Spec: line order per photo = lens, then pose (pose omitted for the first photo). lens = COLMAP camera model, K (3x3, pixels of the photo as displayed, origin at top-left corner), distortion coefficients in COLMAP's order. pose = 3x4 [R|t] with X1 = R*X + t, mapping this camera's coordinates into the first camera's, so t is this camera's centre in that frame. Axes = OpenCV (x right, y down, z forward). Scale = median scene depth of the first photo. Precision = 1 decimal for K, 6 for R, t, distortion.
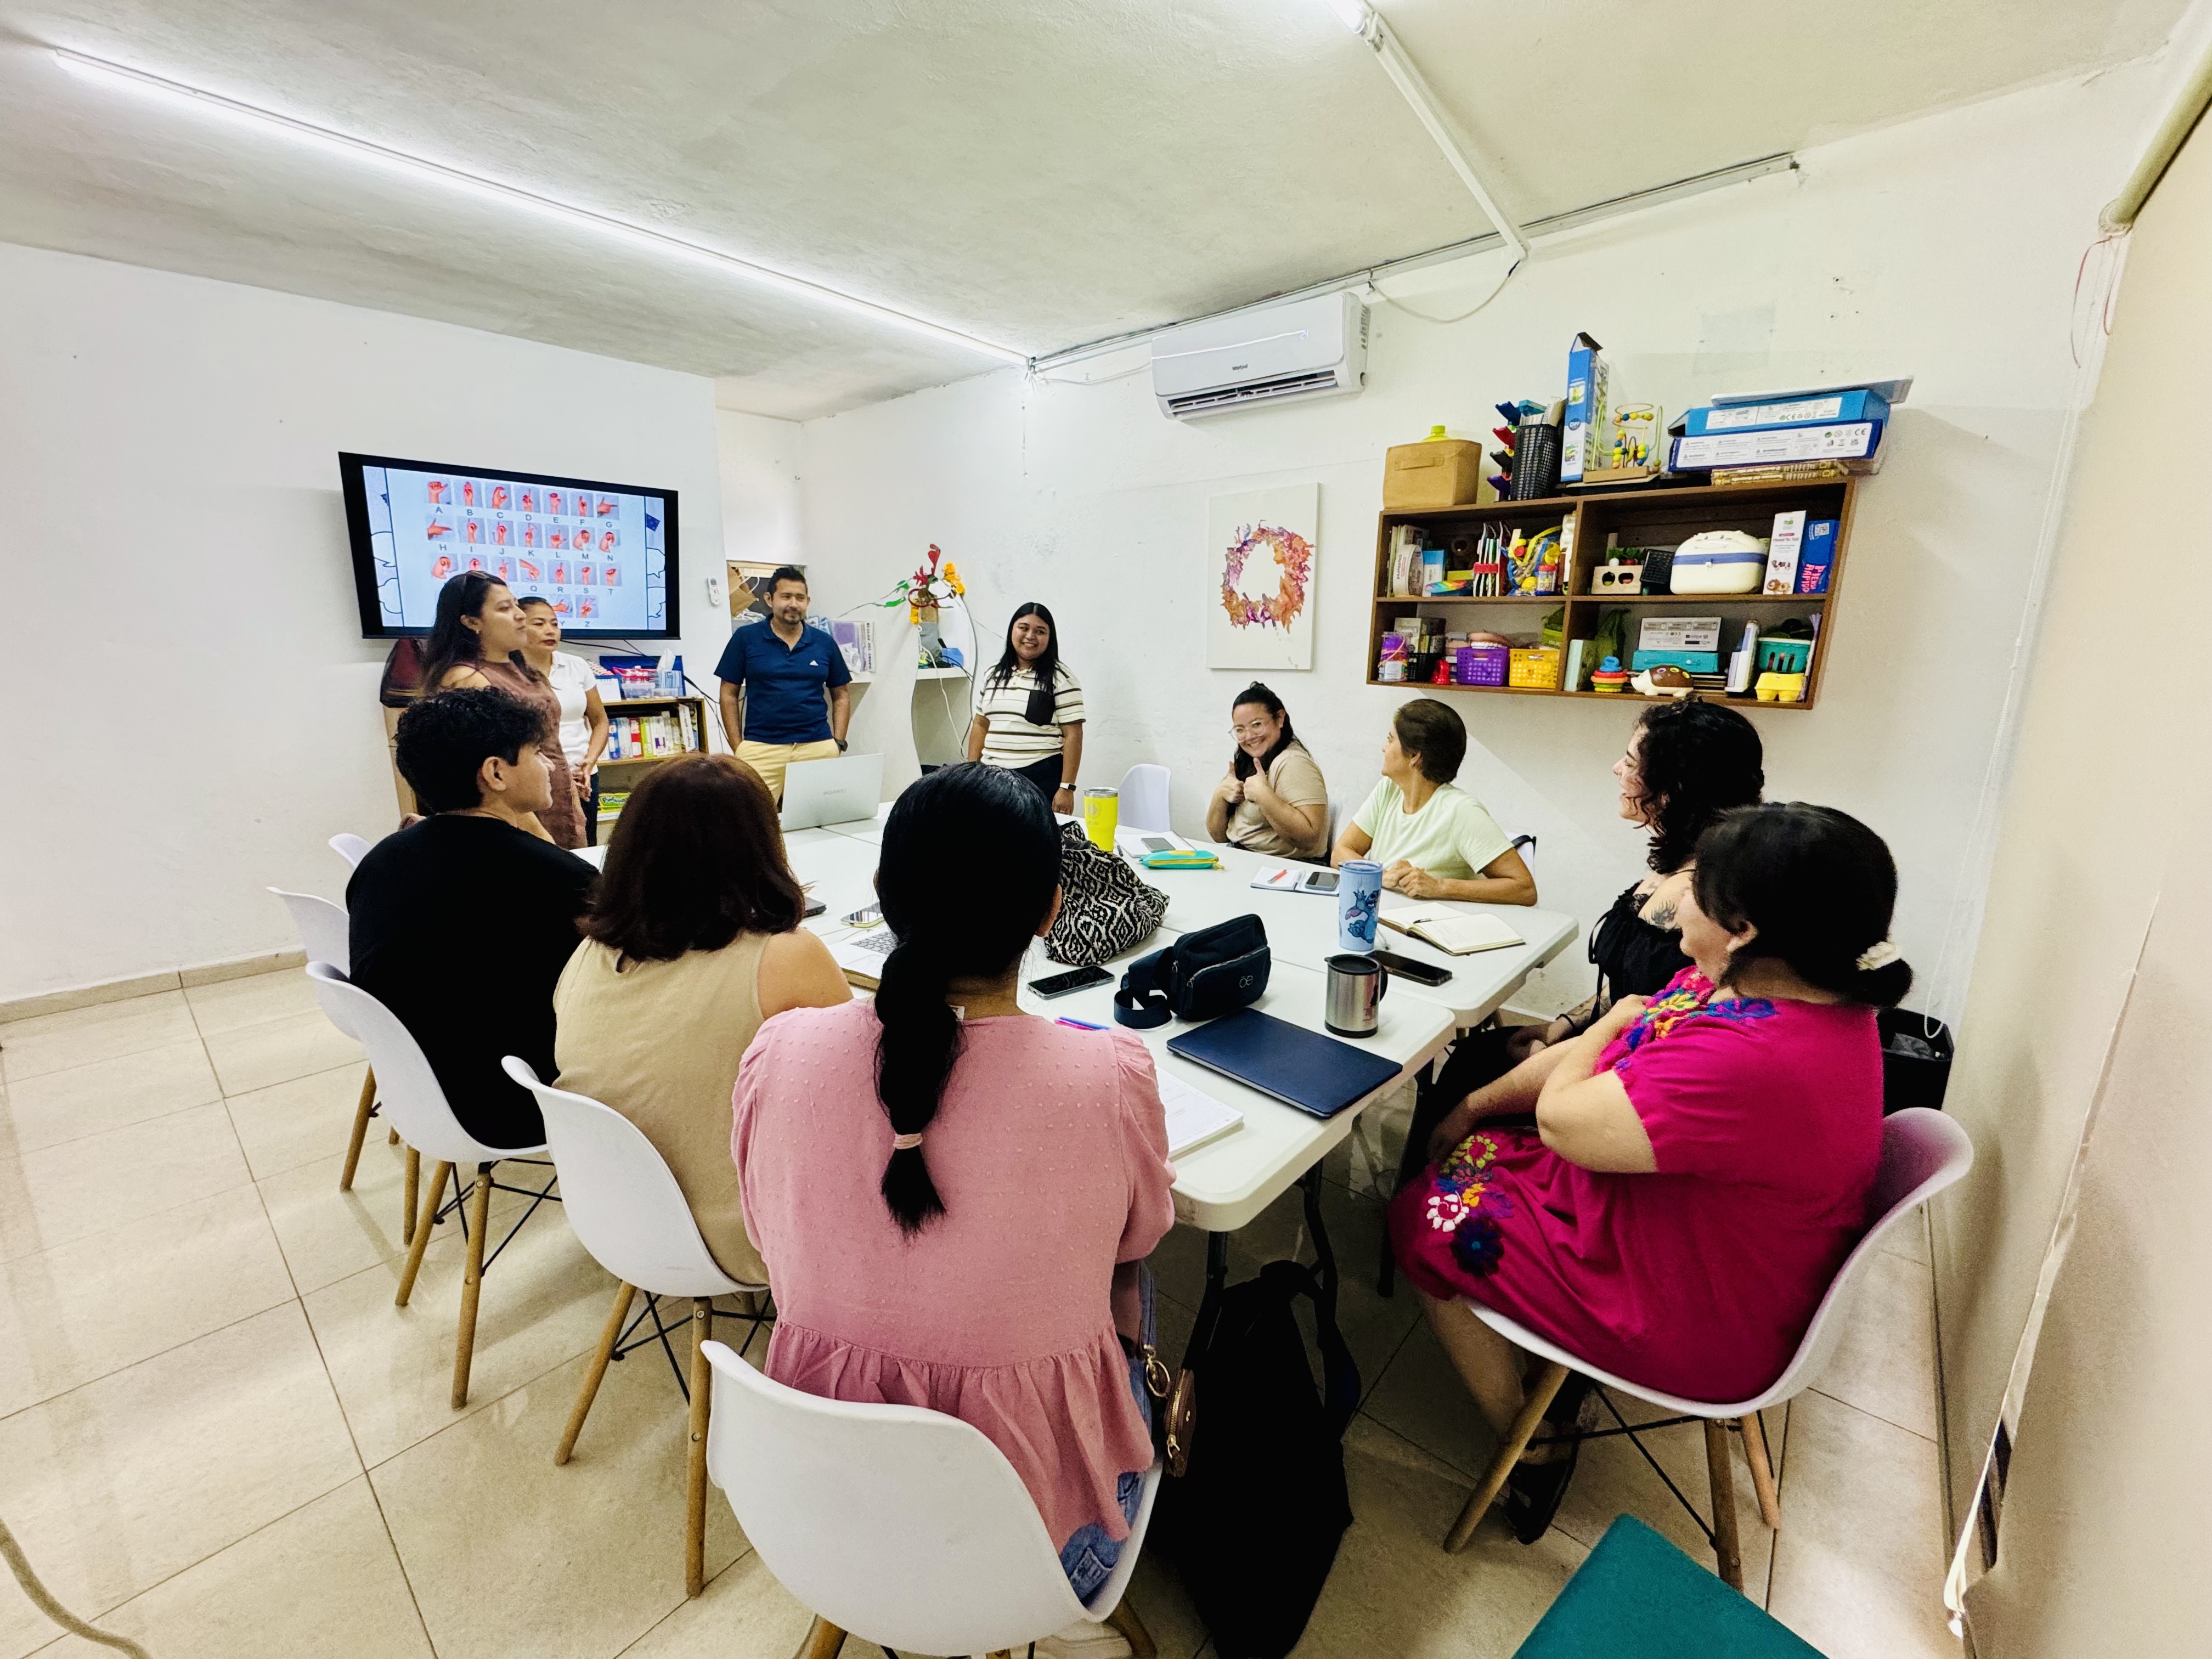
lens RADIAL K [[878.7, 0, 1106.0], [0, 878.7, 829.5], [0, 0, 1]] dist [-0.001779, 0.000079]
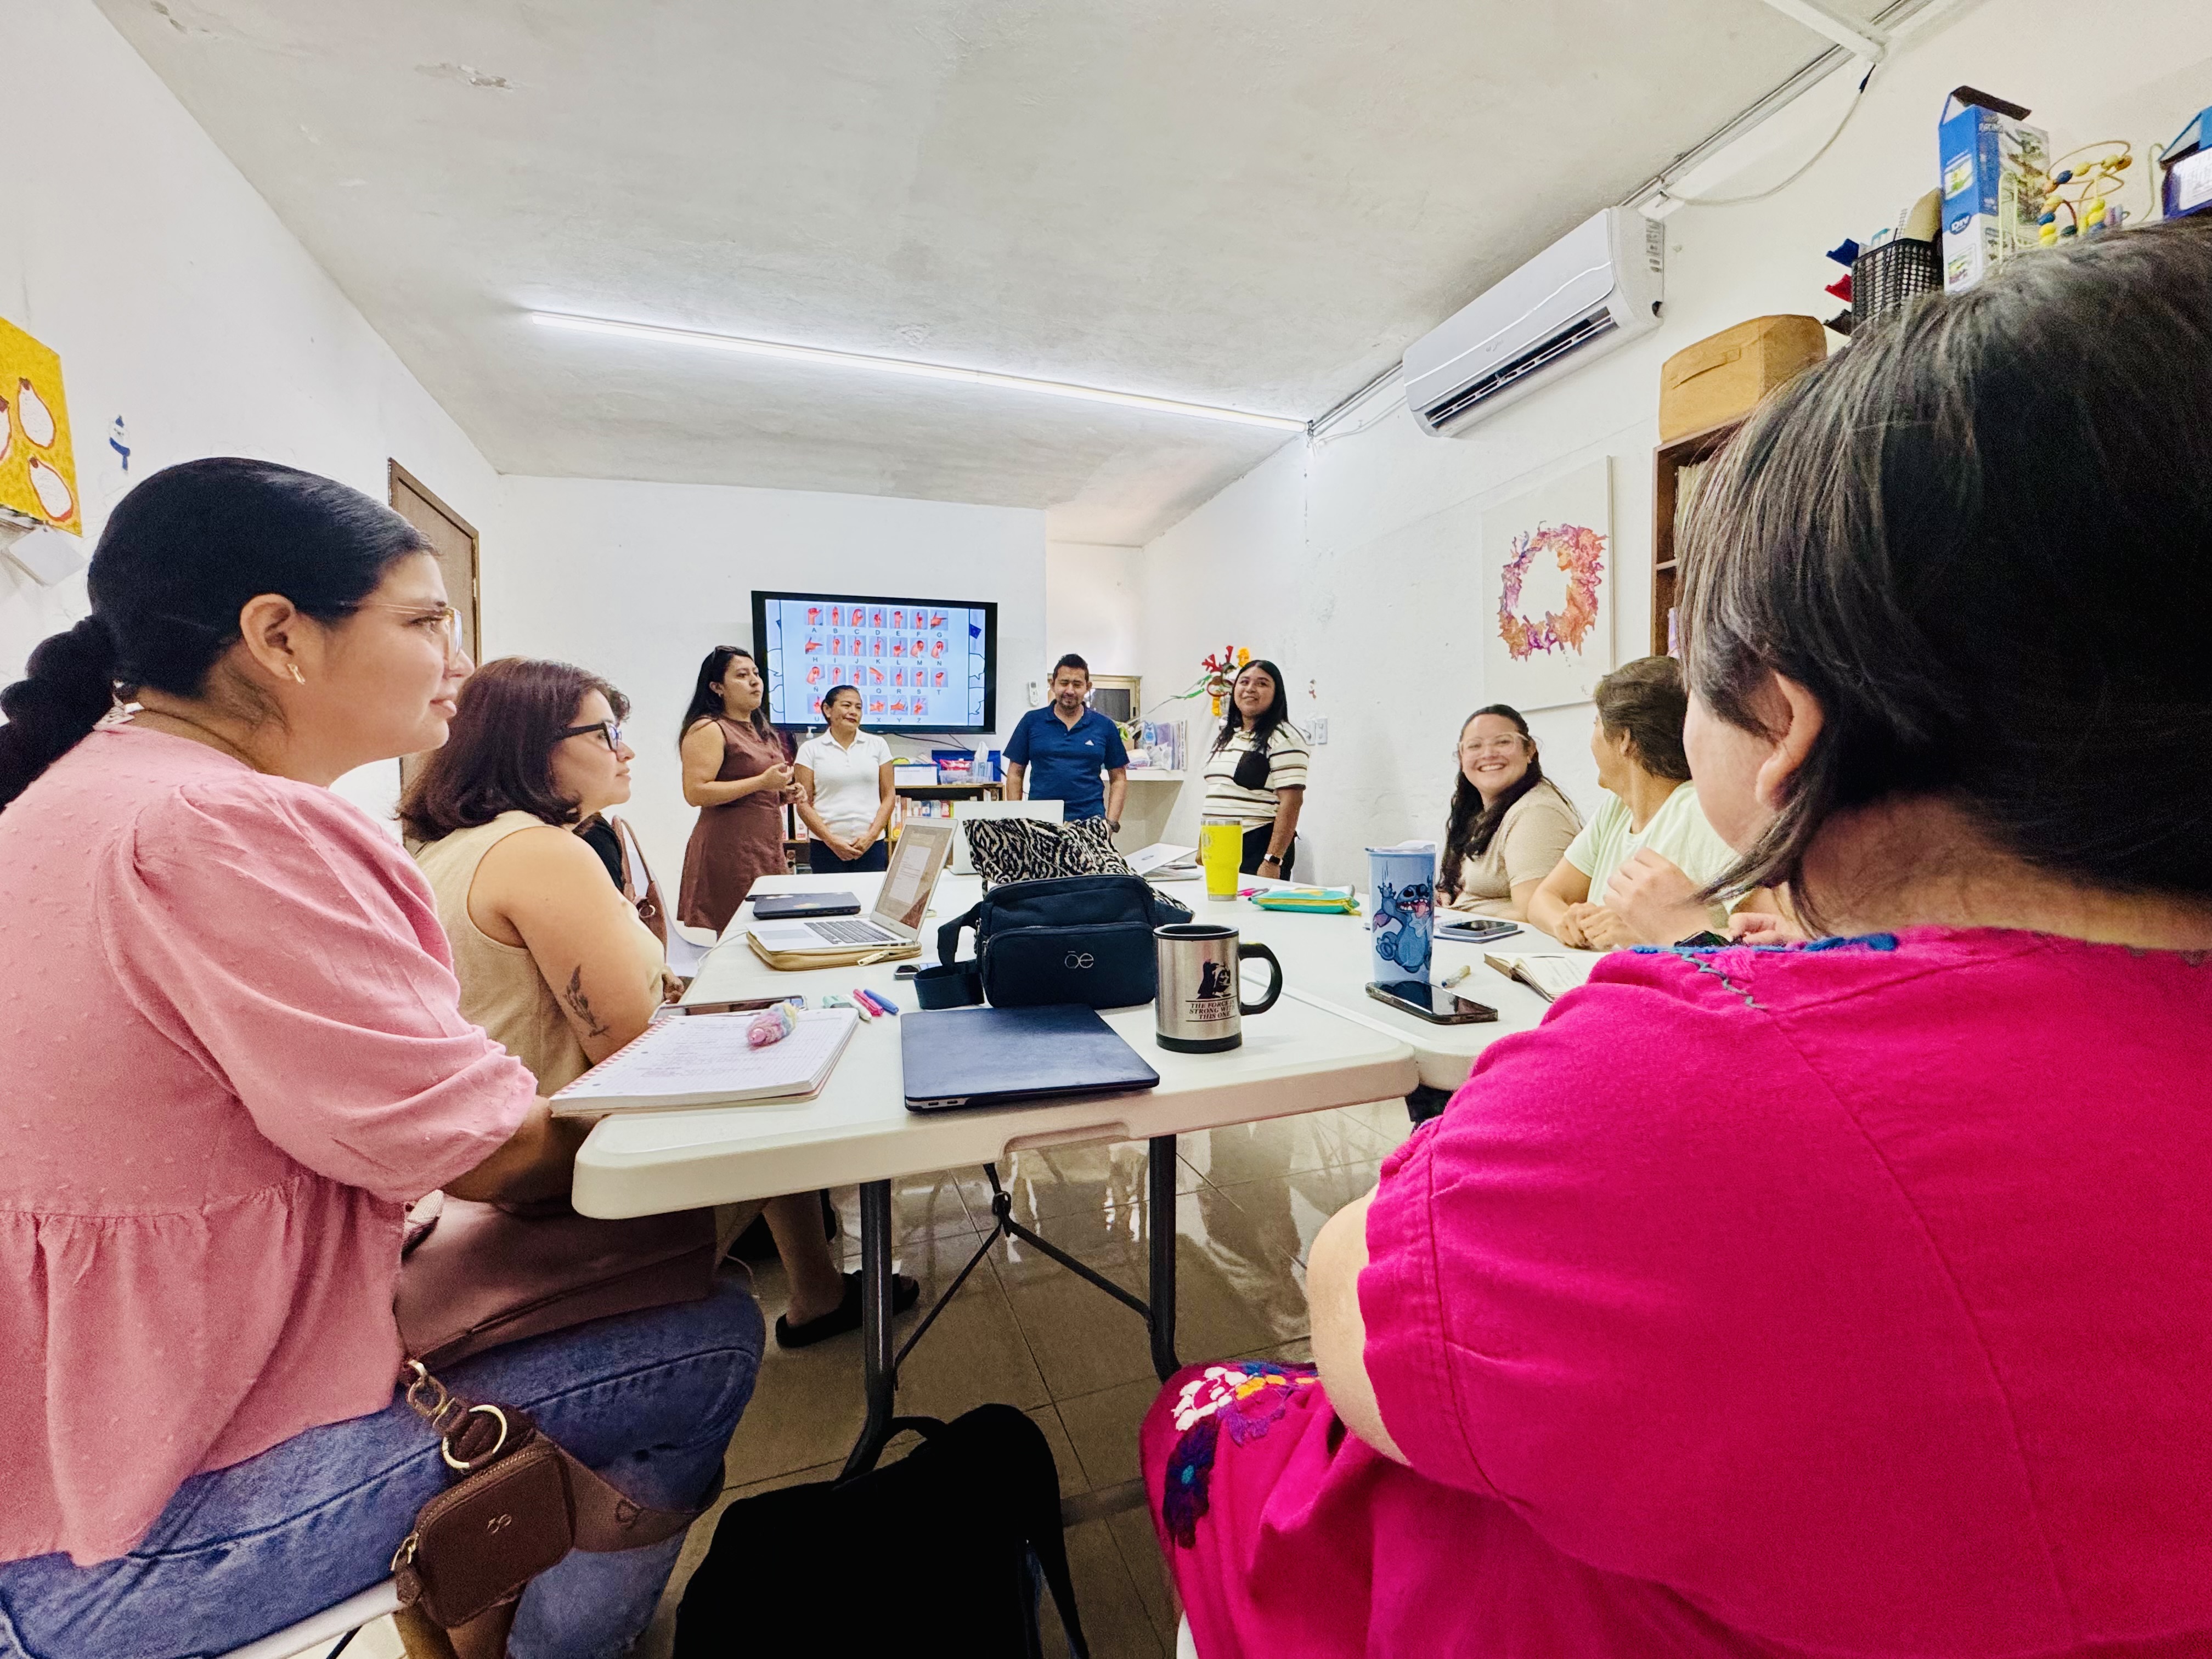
lens RADIAL K [[878.7, 0, 1106.0], [0, 878.7, 829.5], [0, 0, 1]] dist [-0.001779, 0.000079]
pose [[0.870664, -0.001147, -0.491877, 0.224252], [-0.087219, 0.983791, -0.156680, 0.078303], [0.484084, 0.179317, 0.856451, 0.182269]]
